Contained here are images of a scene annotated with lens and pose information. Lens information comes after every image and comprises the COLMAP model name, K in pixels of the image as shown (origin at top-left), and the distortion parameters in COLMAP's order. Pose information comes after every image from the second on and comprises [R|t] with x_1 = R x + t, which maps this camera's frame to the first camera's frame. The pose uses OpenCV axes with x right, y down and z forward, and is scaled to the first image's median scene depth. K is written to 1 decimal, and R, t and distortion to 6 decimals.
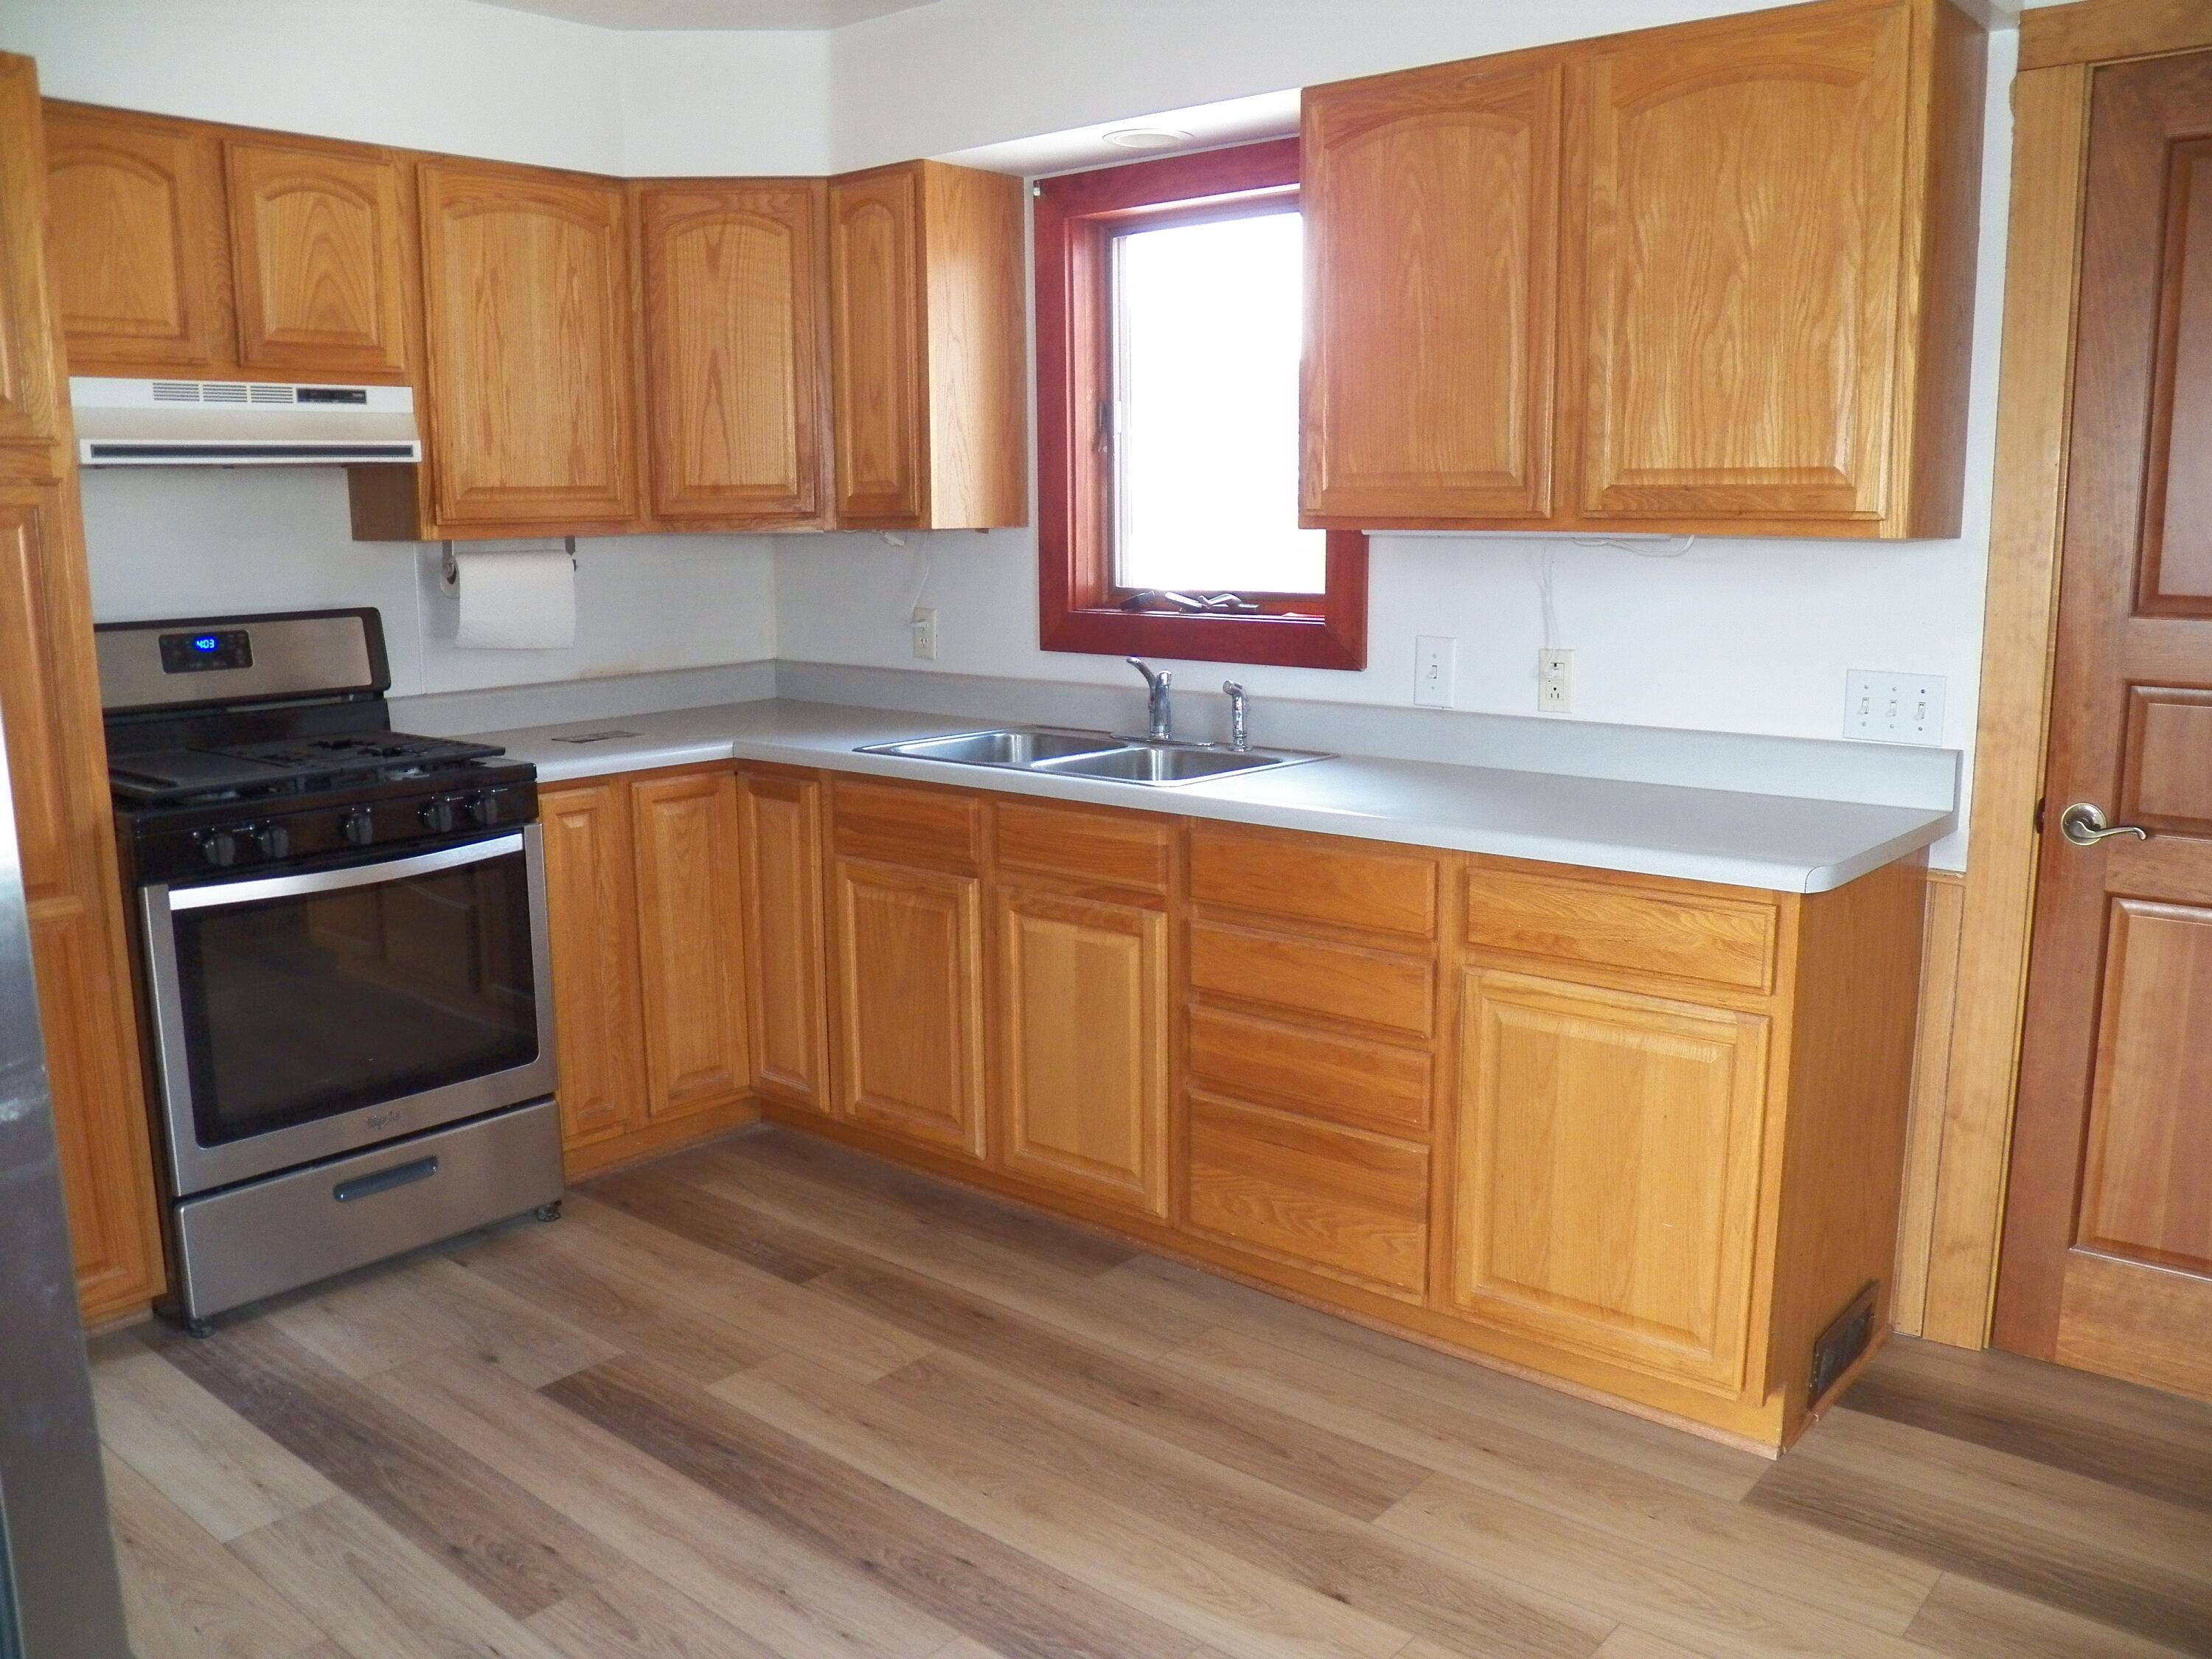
lens RADIAL K [[1847.3, 0, 1101.9], [0, 1847.3, 816.0], [0, 0, 1]] dist [-0.106335, 0.085561]
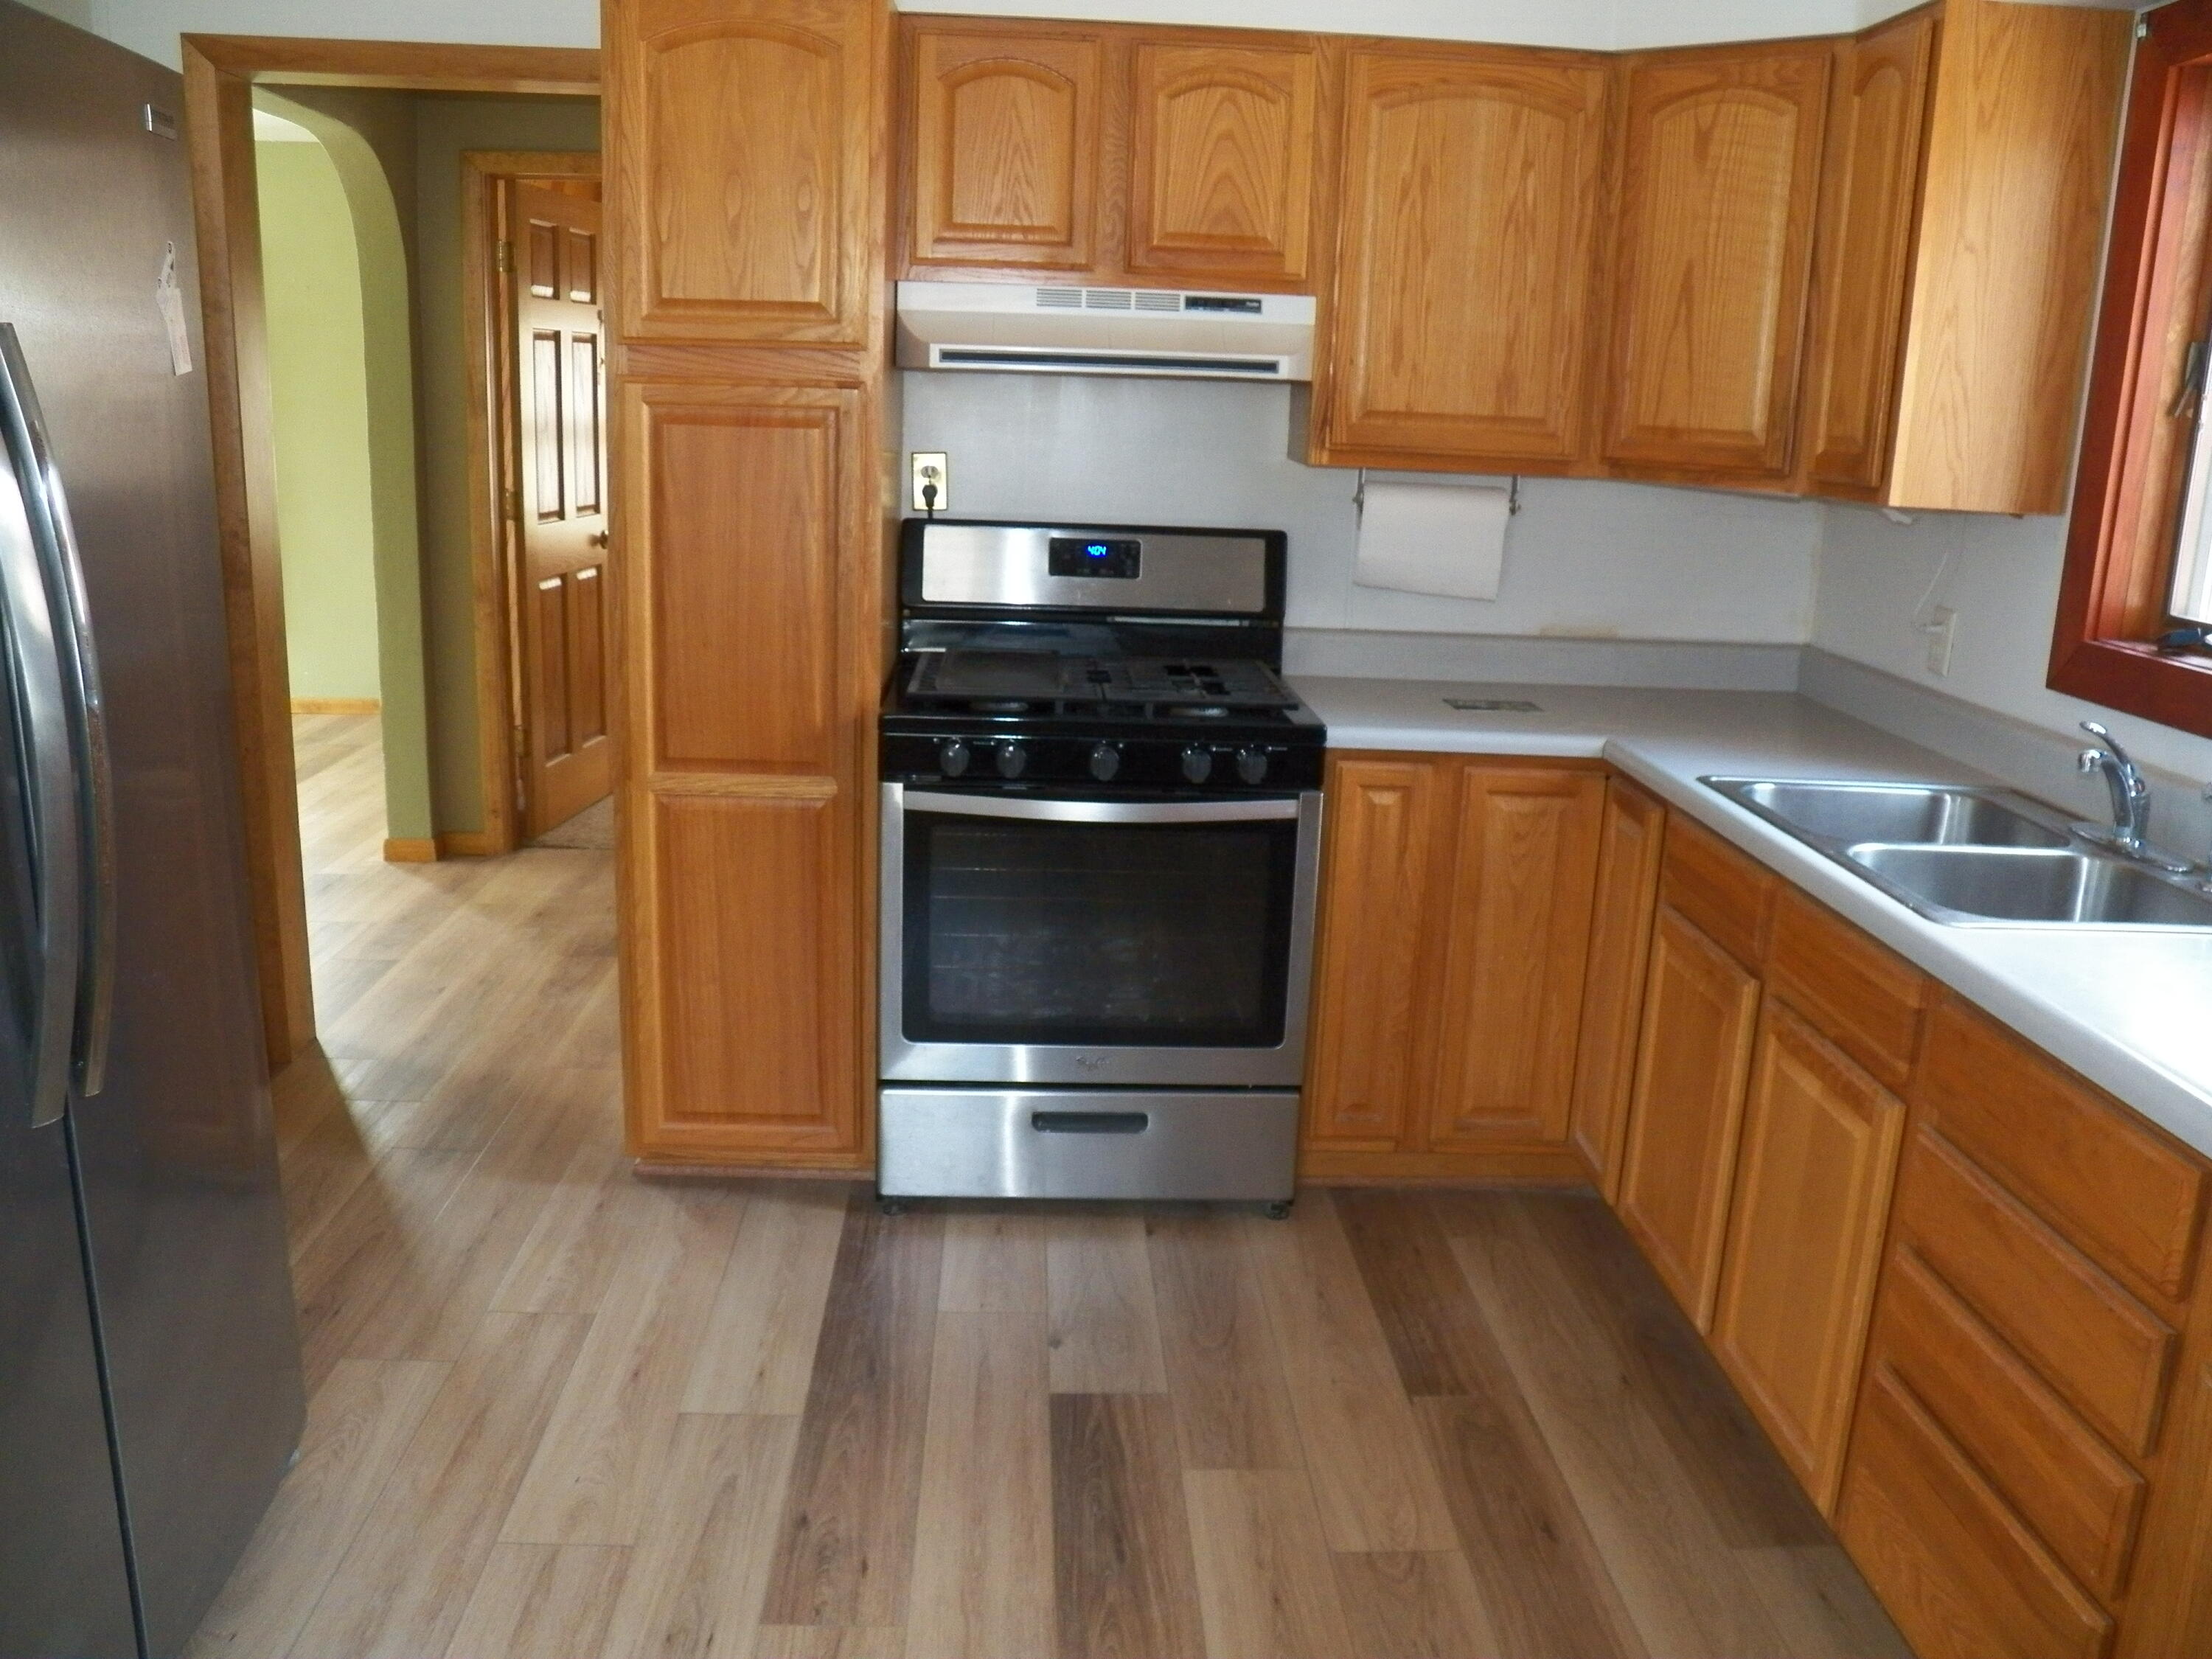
lens RADIAL K [[1847.3, 0, 1113.8], [0, 1847.3, 812.8], [0, 0, 1]] dist [-0.106335, 0.085561]
pose [[0.694148, 0.200257, -0.691415, 0.236579], [-0.167476, 0.979094, 0.115440, -0.069913], [0.700079, 0.035663, 0.713175, 0.273608]]
